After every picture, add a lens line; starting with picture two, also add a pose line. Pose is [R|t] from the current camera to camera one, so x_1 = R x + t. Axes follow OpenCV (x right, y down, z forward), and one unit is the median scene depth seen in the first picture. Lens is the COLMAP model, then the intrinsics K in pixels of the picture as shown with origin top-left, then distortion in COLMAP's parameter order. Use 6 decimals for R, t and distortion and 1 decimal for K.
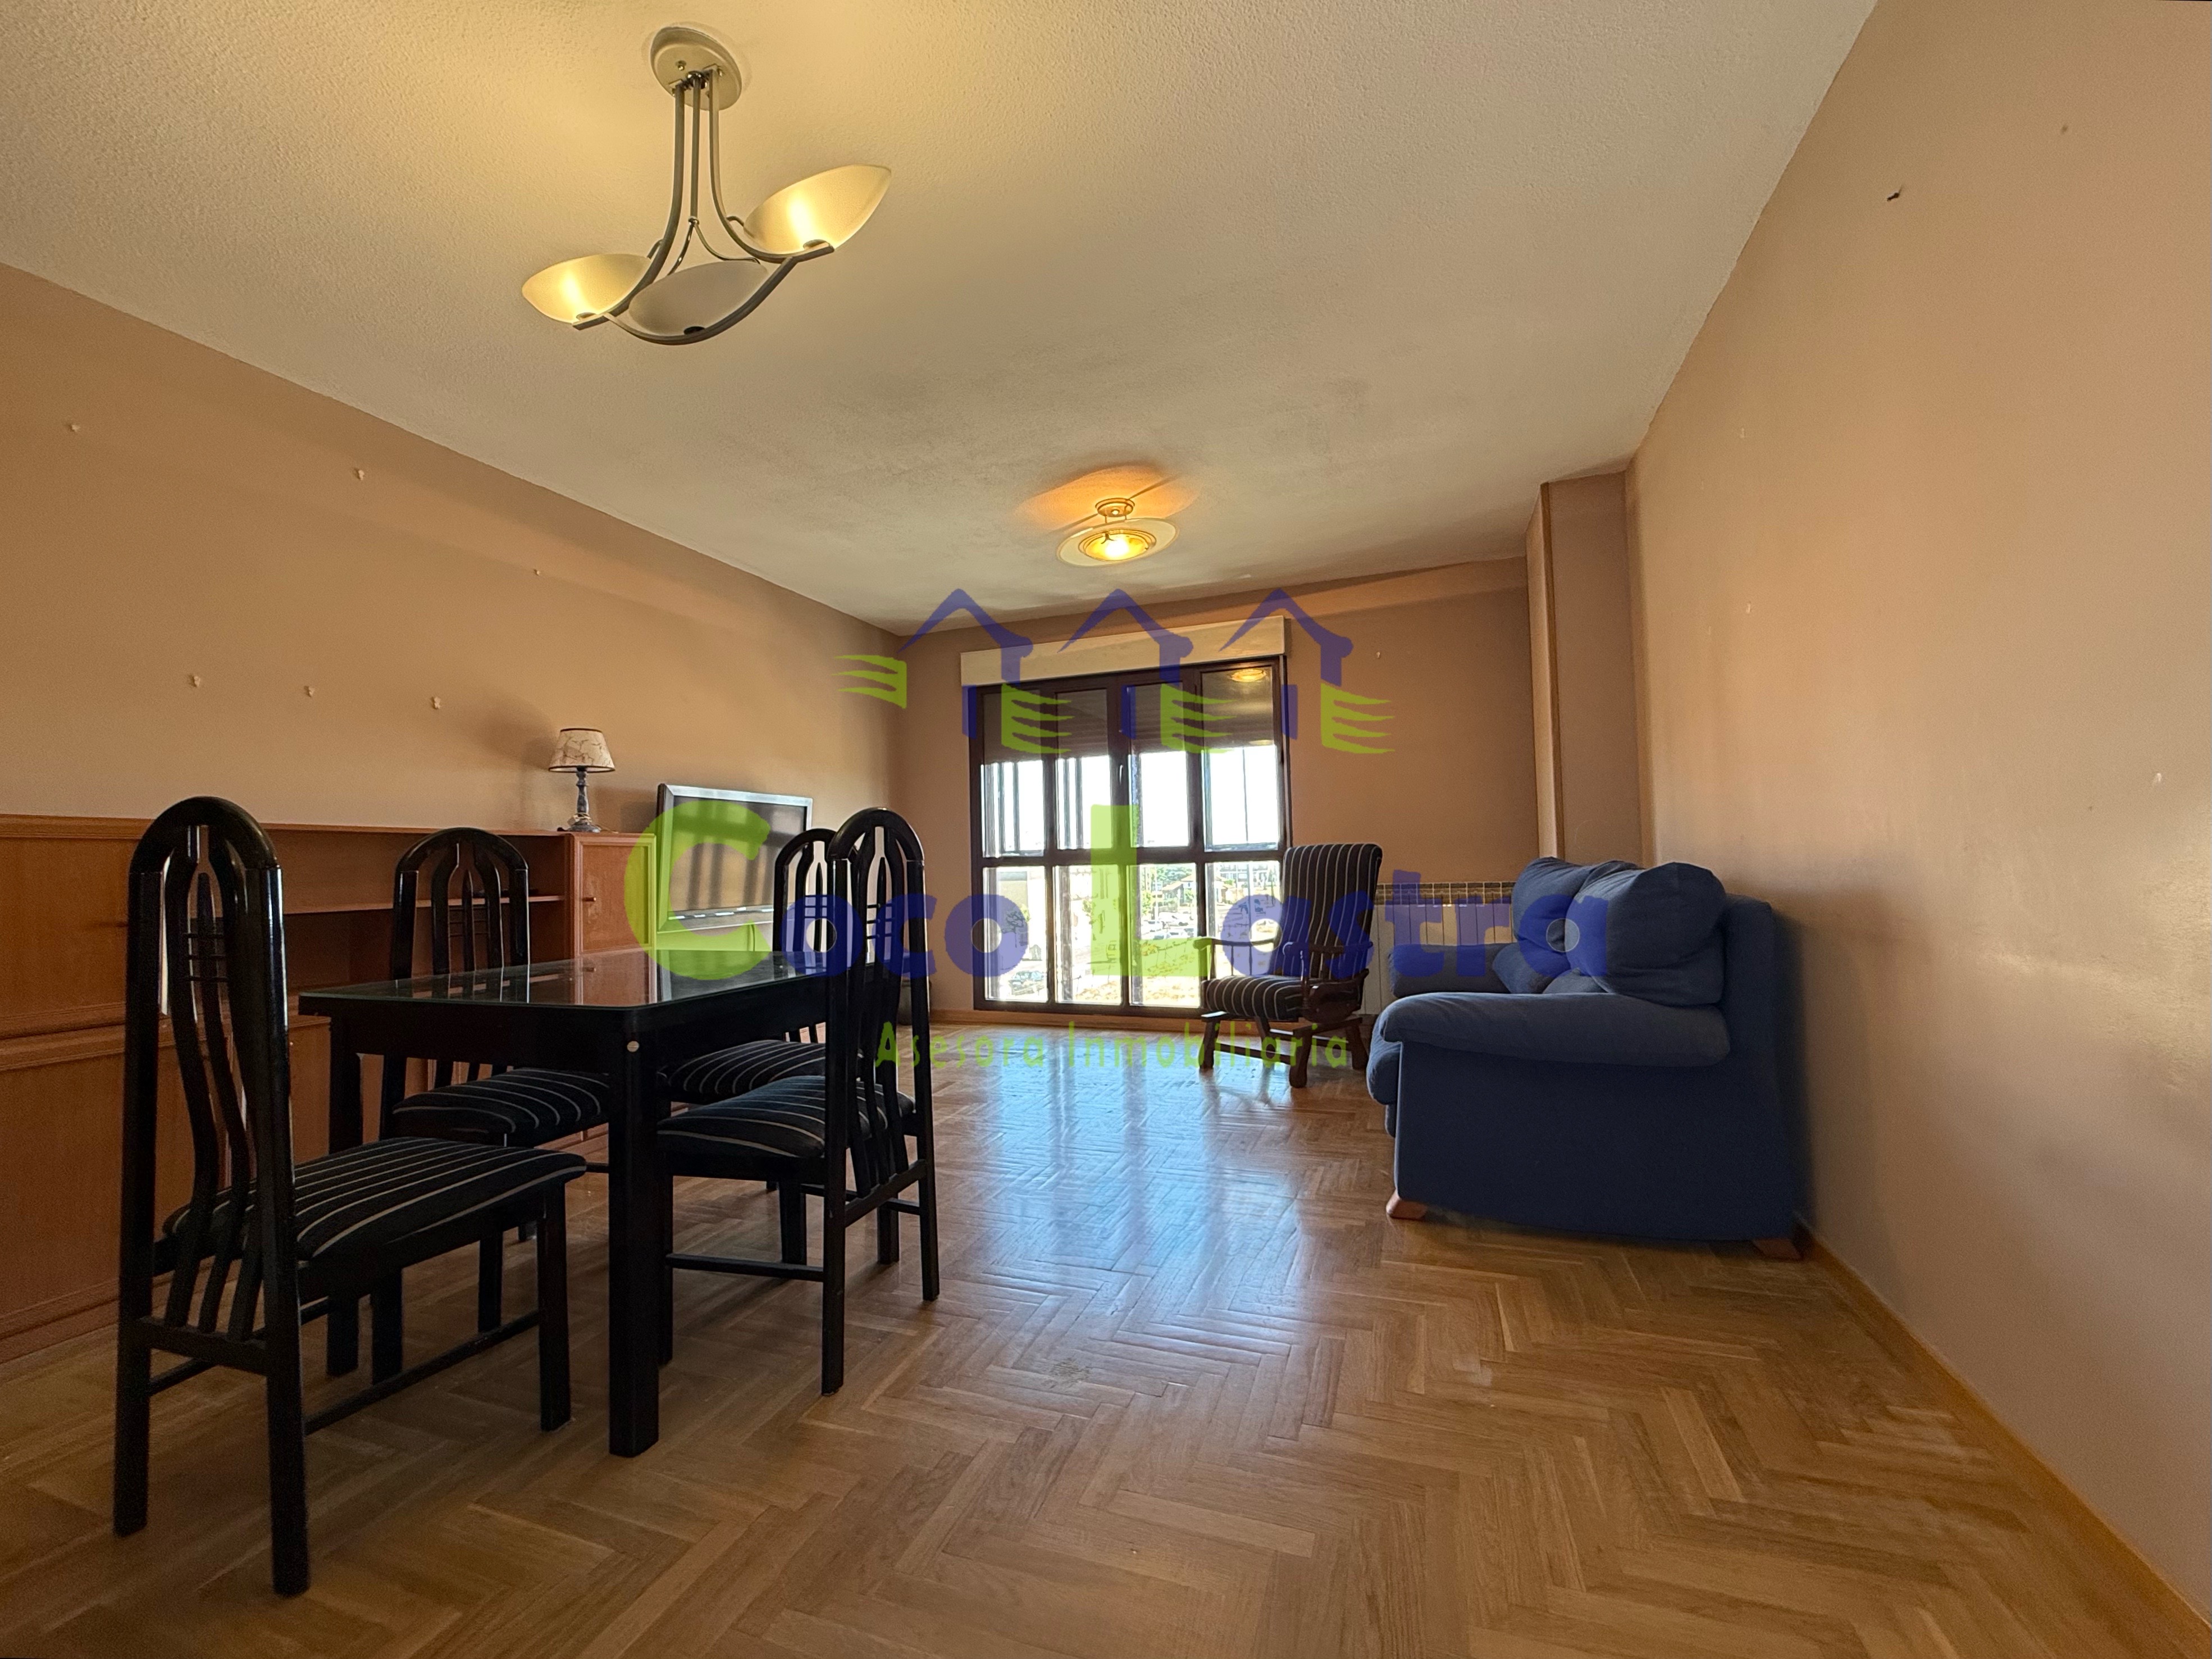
lens RADIAL K [[882.0, 0, 1100.1], [0, 882.0, 827.9], [0, 0, 1]] dist [0.001784, 0.000313]
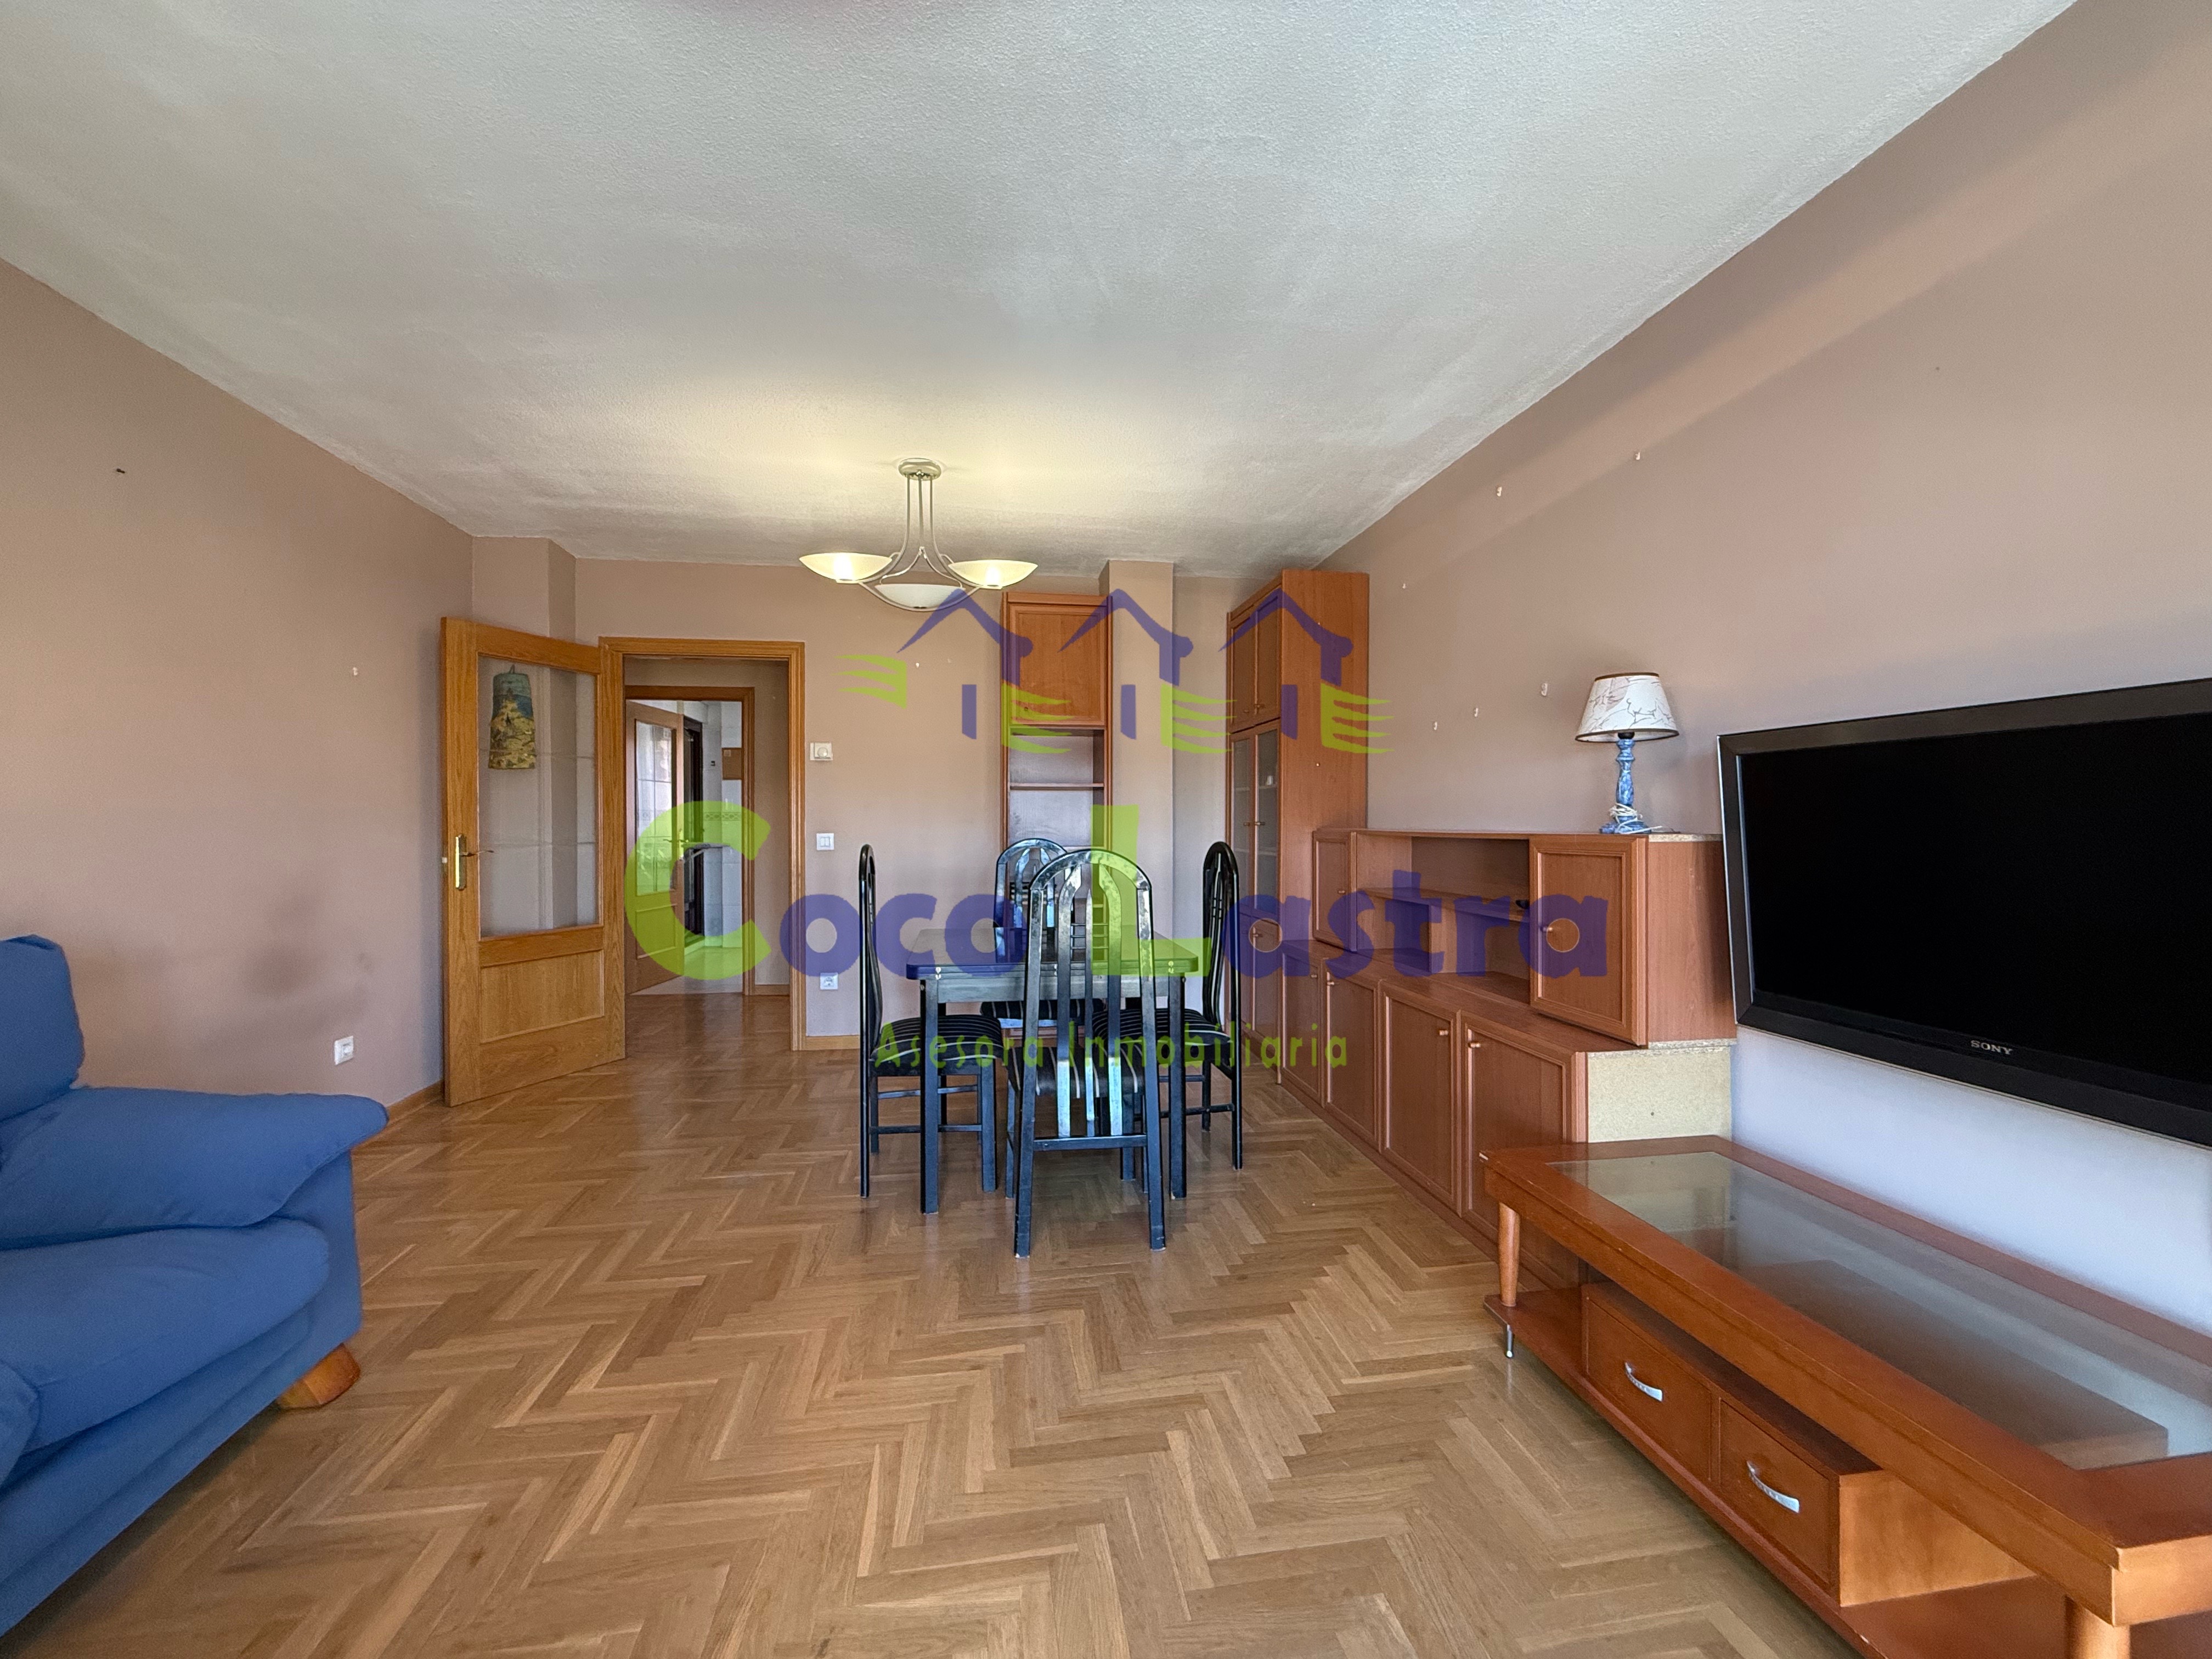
lens RADIAL K [[882.0, 0, 1092.8], [0, 882.0, 826.9], [0, 0, 1]] dist [0.001784, 0.000313]
pose [[-0.876333, 0.027855, -0.480899, 0.051497], [0.039537, 0.999118, -0.014176, -0.003470], [0.480080, -0.031436, -0.876661, 0.904904]]
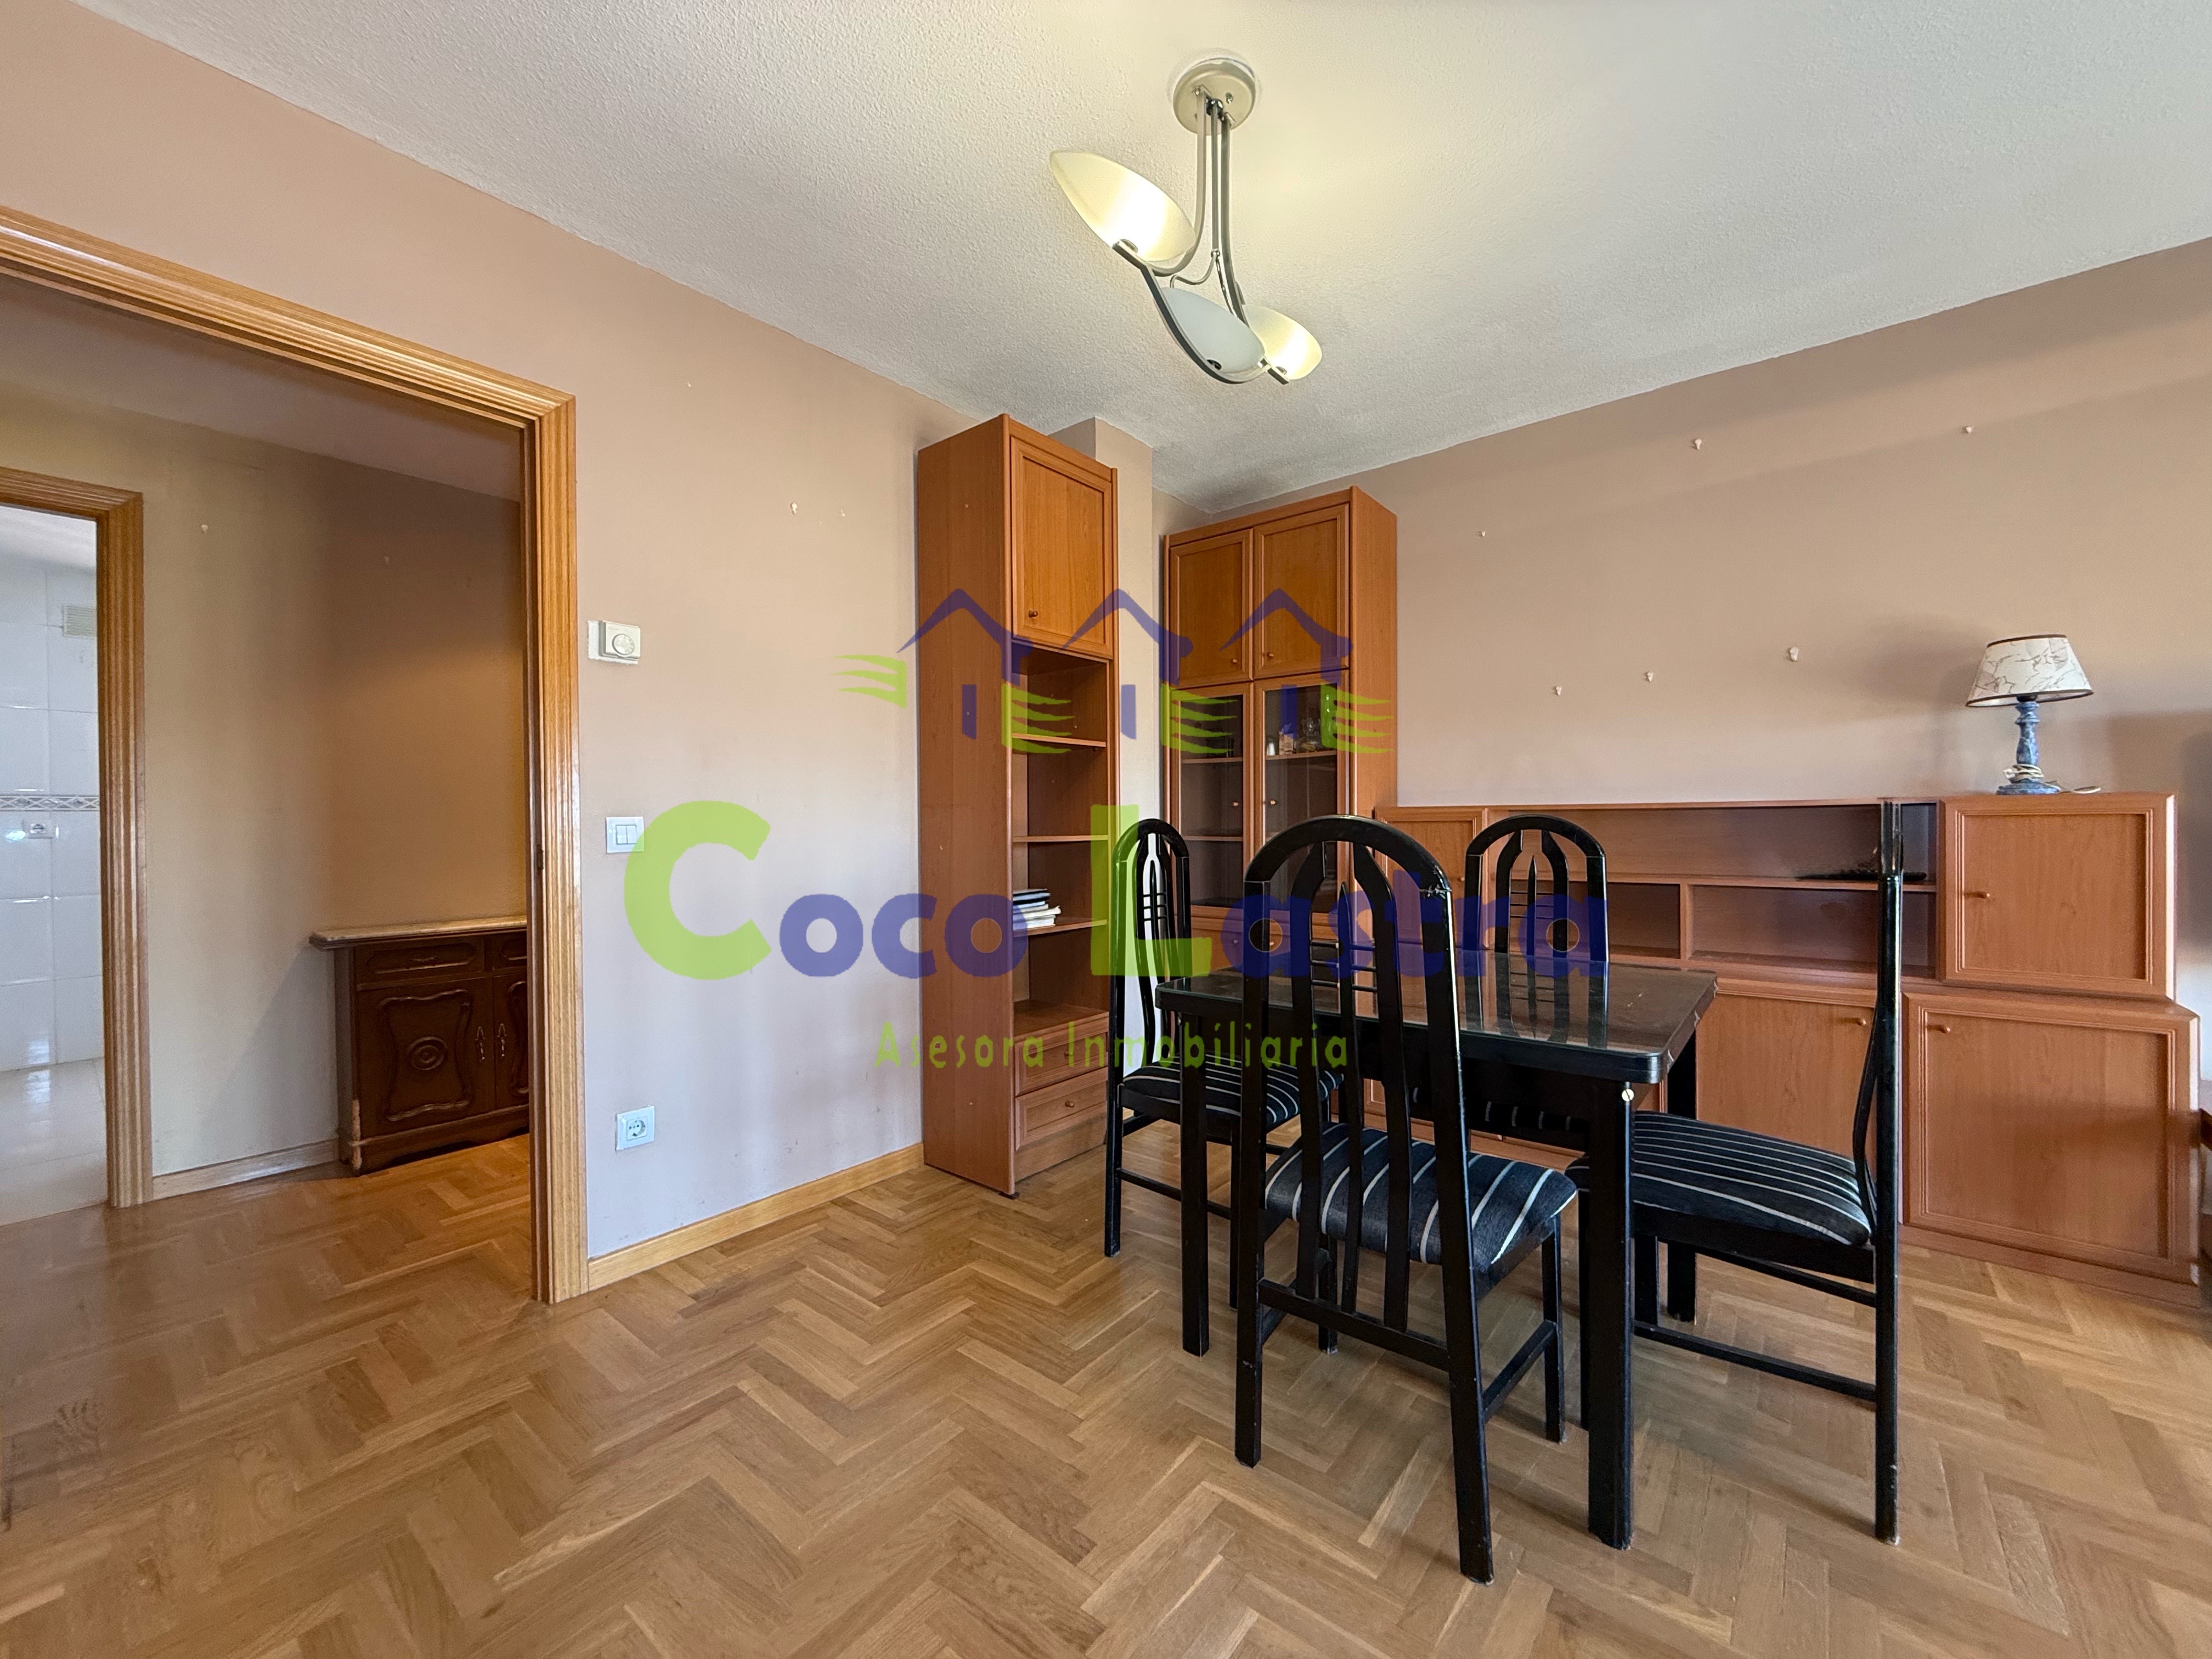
lens RADIAL K [[882.0, 0, 1095.9], [0, 882.0, 834.7], [0, 0, 1]] dist [0.001784, 0.000313]
pose [[-0.327942, 0.033745, -0.944095, 0.178022], [0.051206, 0.998528, 0.017903, -0.007859], [0.943309, -0.042472, -0.329187, 0.362414]]
